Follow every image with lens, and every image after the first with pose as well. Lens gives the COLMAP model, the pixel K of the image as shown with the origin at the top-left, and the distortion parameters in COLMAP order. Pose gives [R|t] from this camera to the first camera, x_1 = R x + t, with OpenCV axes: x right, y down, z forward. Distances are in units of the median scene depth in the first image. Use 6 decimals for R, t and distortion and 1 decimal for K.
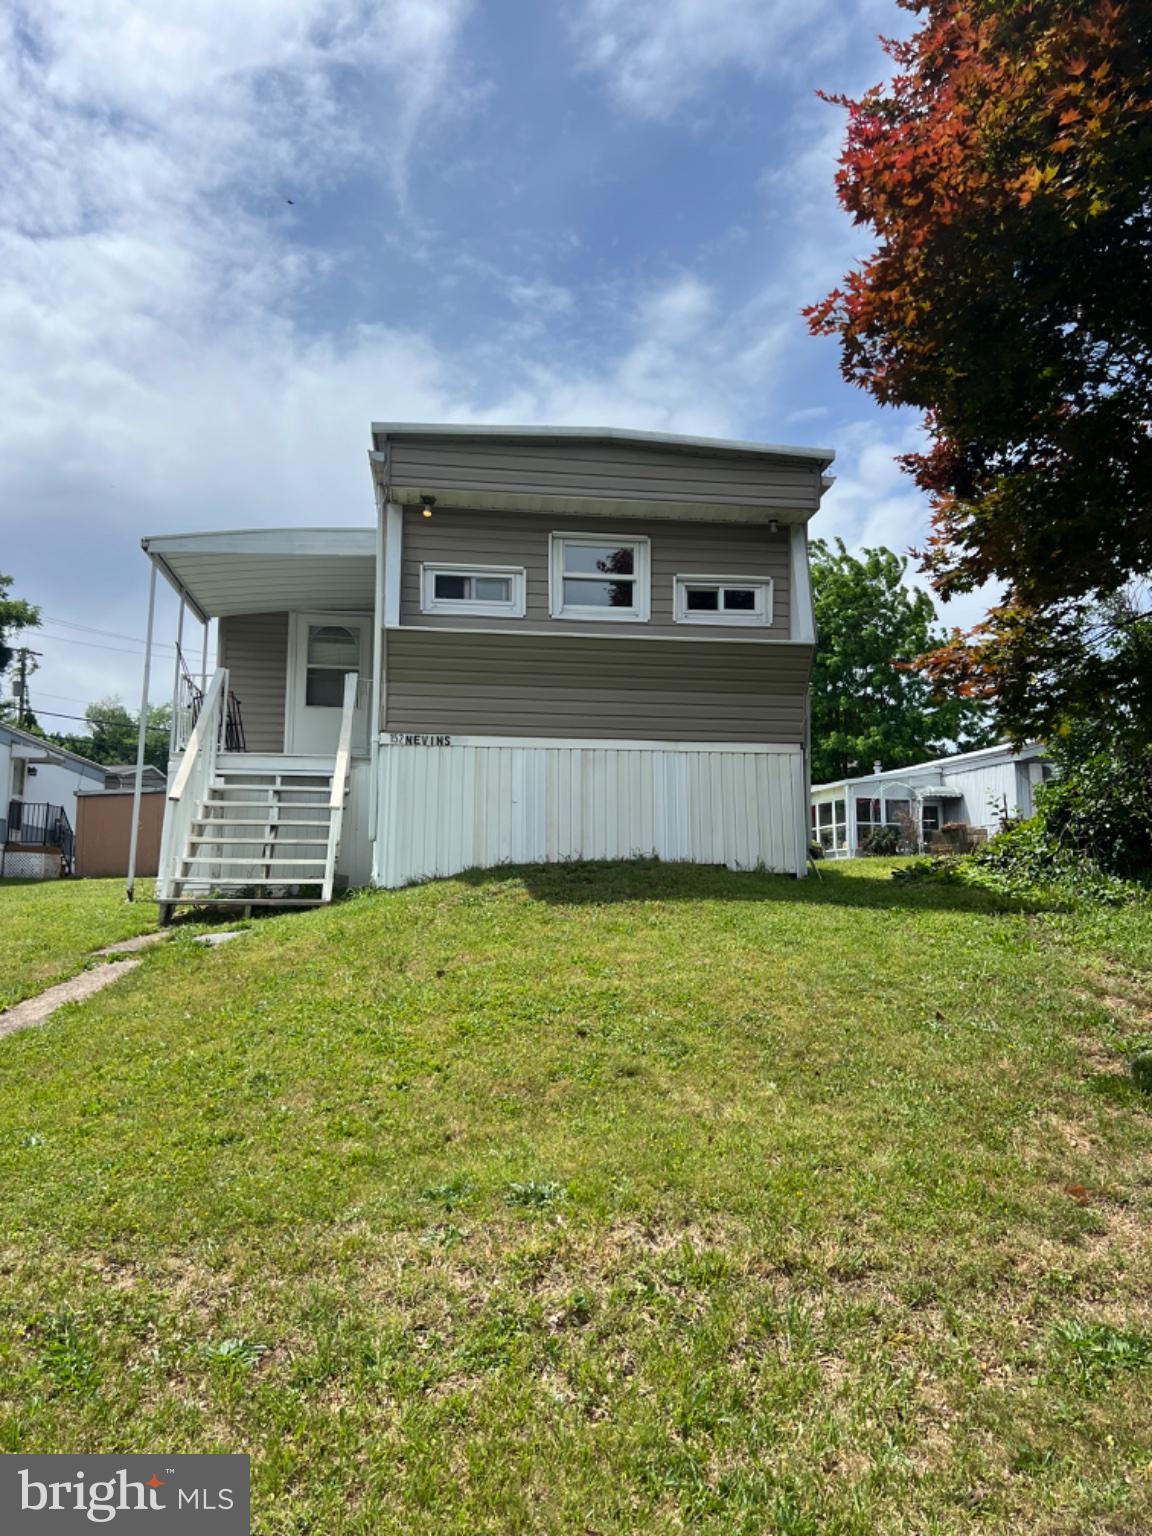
lens RADIAL K [[1155.4, 0, 576.3], [0, 1155.4, 749.6], [0, 0, 1]] dist [0.073118, -0.080866]
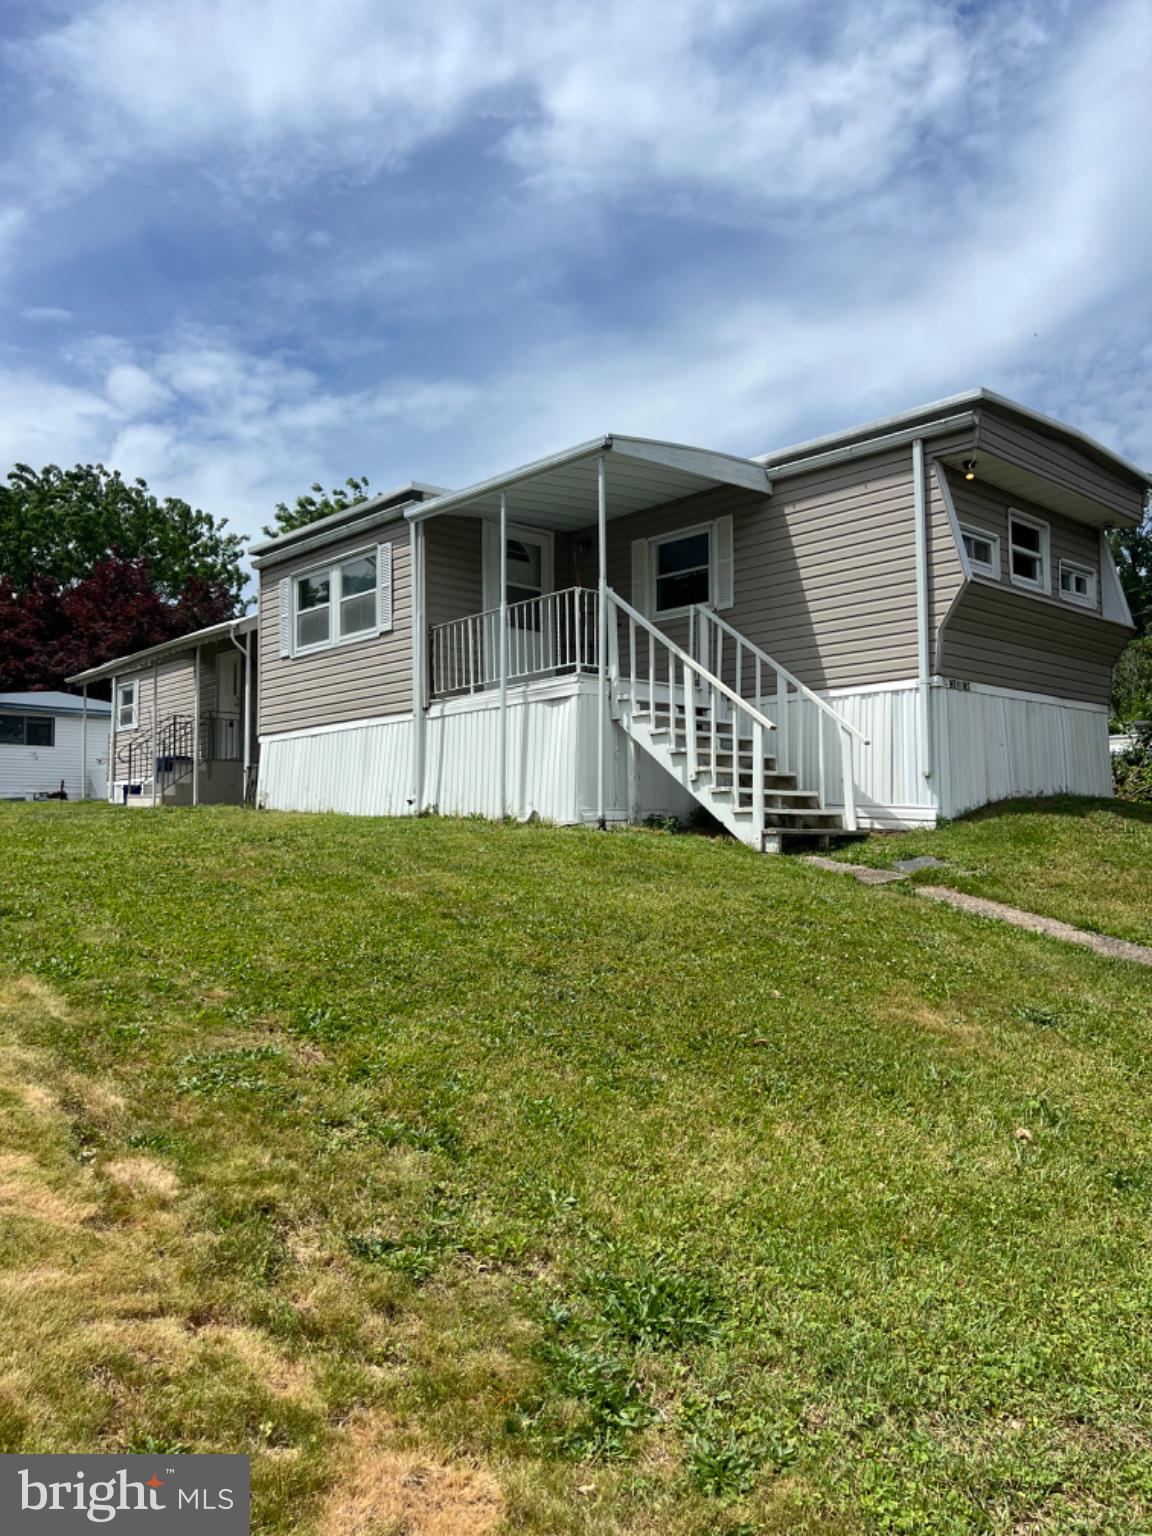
lens RADIAL K [[1155.4, 0, 576.3], [0, 1155.4, 749.6], [0, 0, 1]] dist [0.073118, -0.080866]
pose [[0.804081, 0.039729, 0.593191, -1.038200], [-0.117961, 0.988589, 0.093687, -0.007833], [-0.582700, -0.145306, 0.799592, 0.300519]]
